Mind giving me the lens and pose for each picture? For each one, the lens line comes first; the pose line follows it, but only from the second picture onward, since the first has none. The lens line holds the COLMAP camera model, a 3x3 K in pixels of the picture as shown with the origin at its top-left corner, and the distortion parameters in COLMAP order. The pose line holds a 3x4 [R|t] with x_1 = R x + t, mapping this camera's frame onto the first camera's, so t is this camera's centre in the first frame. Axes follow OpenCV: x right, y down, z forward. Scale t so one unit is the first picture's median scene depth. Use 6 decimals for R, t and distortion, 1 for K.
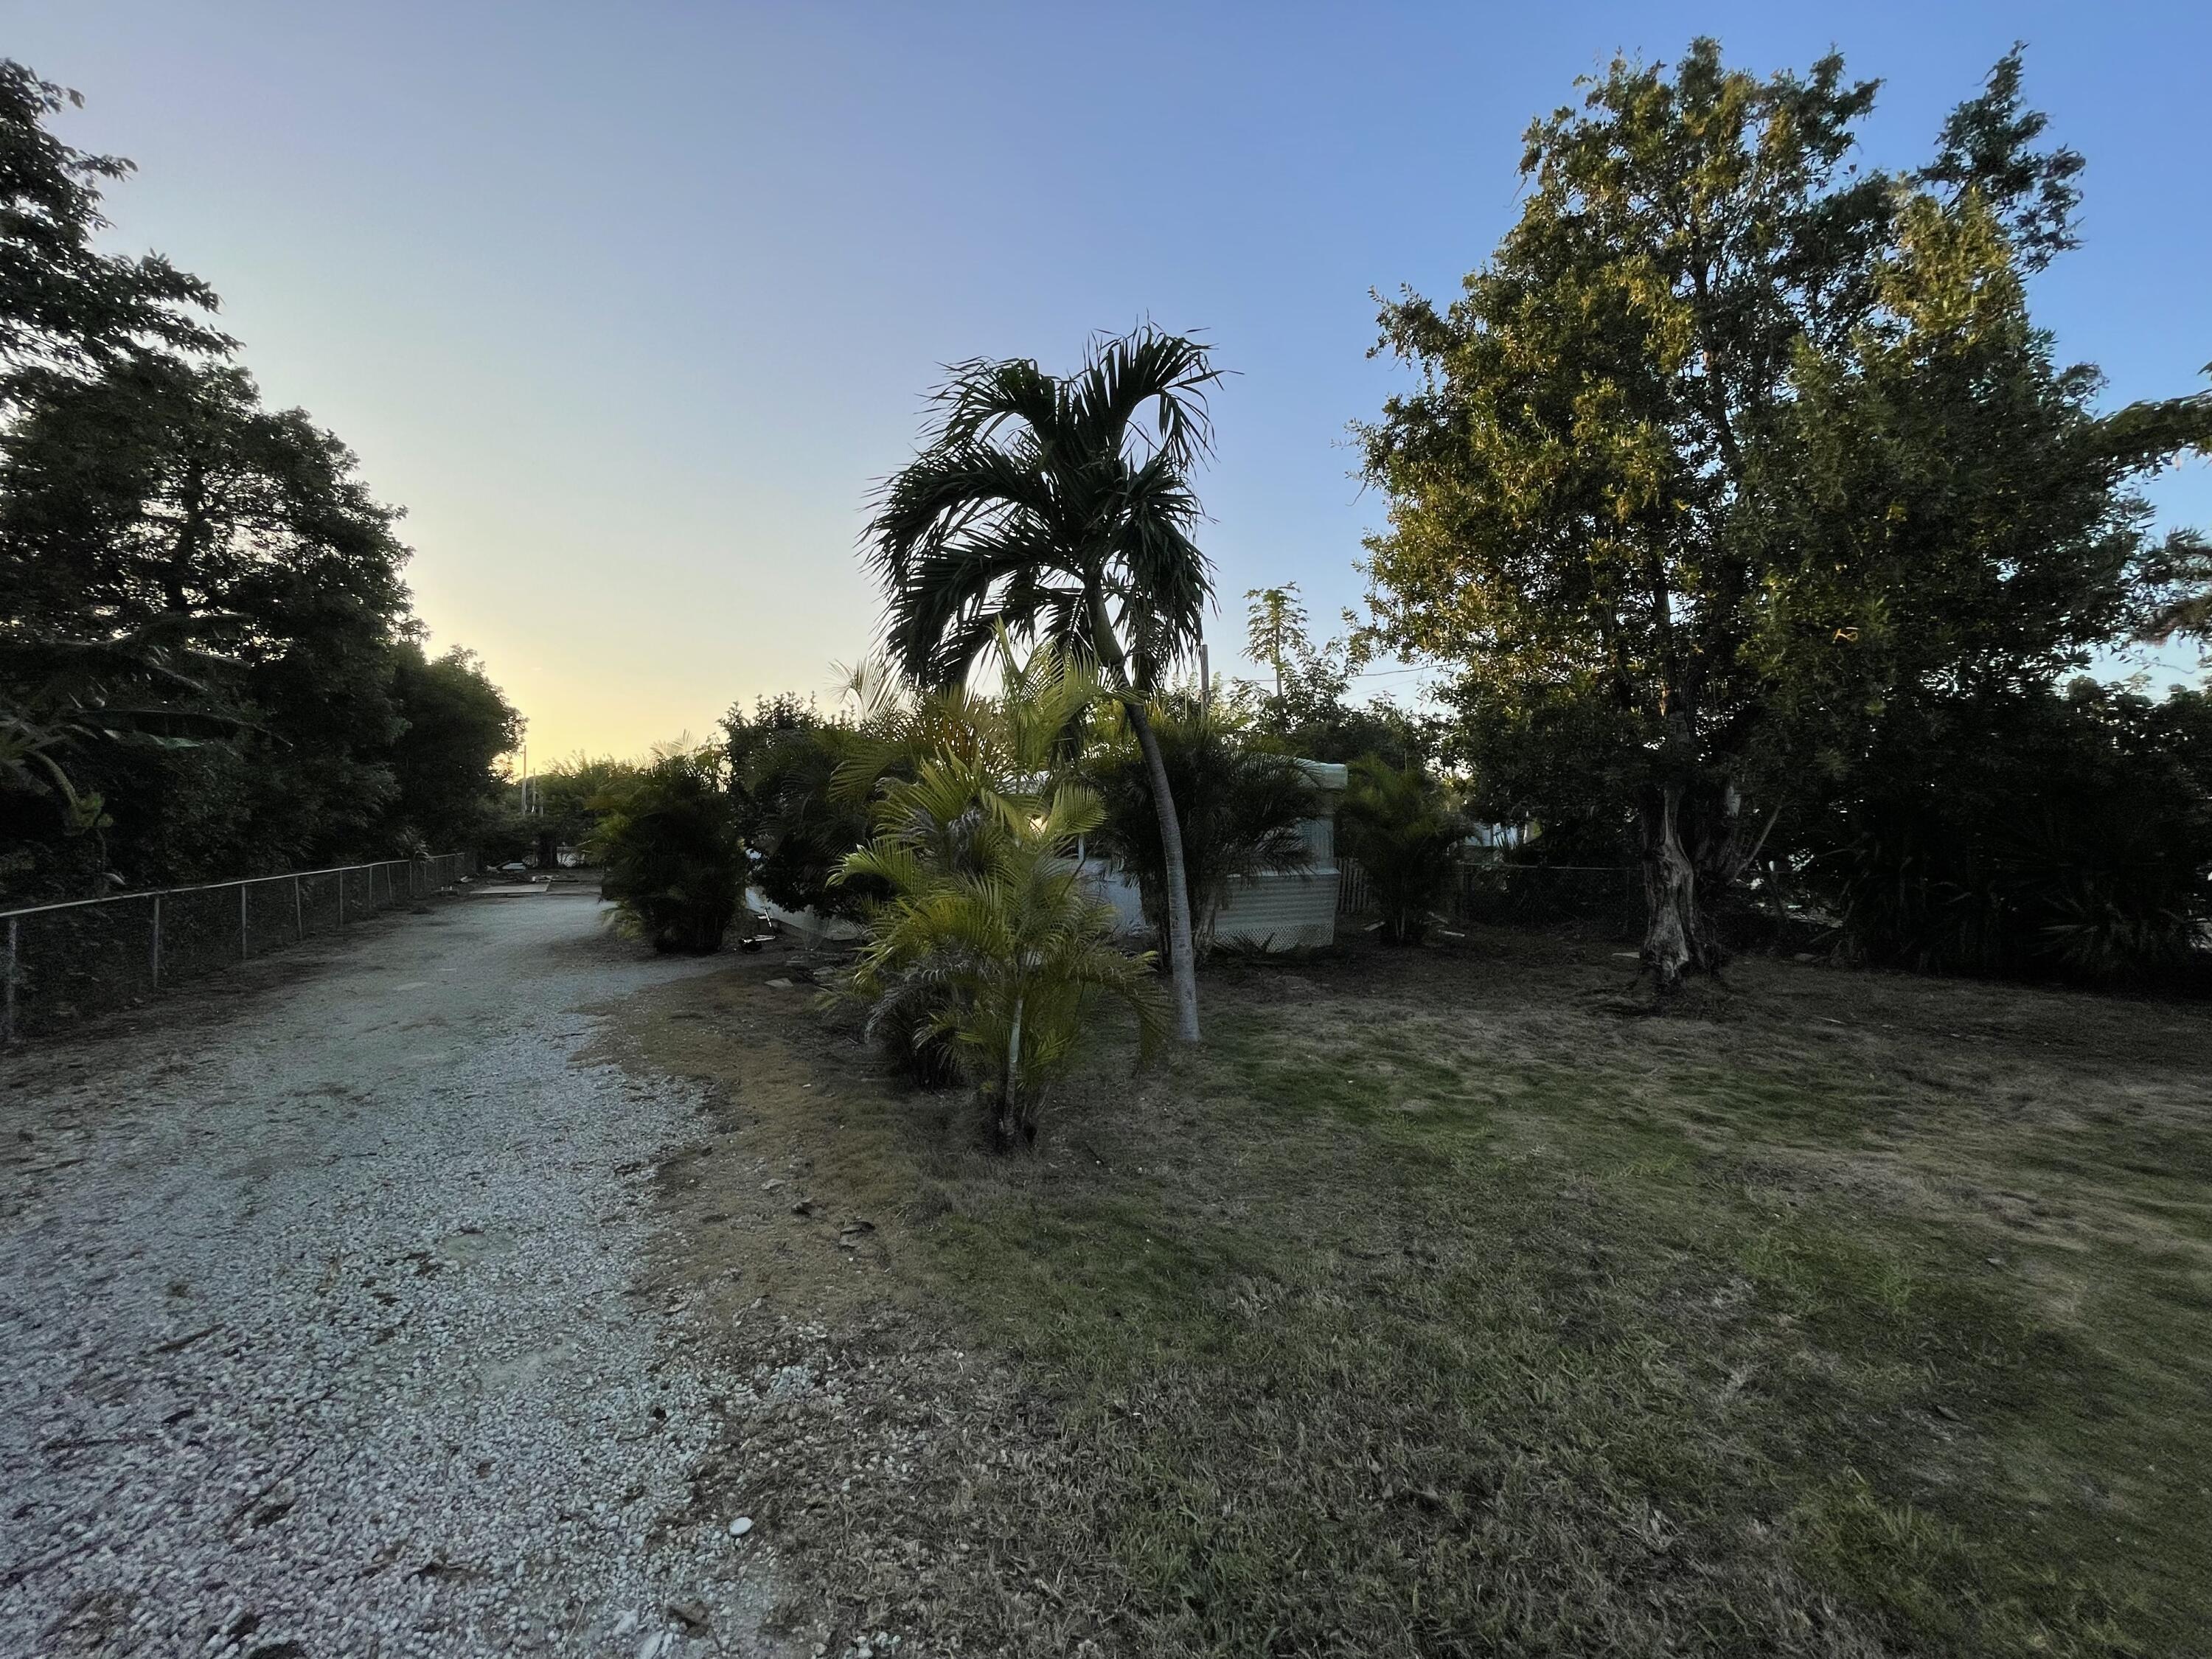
lens RADIAL K [[885.5, 0, 1102.4], [0, 885.5, 832.4], [0, 0, 1]] dist [0.000627, -0.001745]
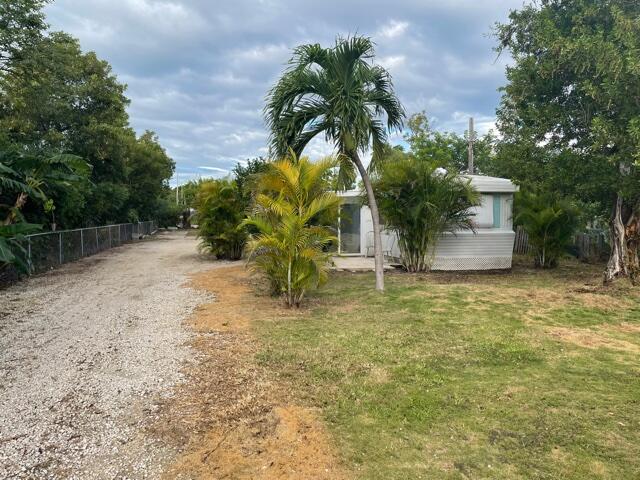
lens RADIAL K [[481.8, 0, 321.4], [0, 481.8, 238.3], [0, 0, 1]] dist [0.029757, -0.007210]
pose [[0.958015, 0.018282, -0.286133, 0.303067], [-0.003120, 0.998571, 0.053356, -0.000059], [0.286700, -0.050223, 0.956703, -0.397293]]
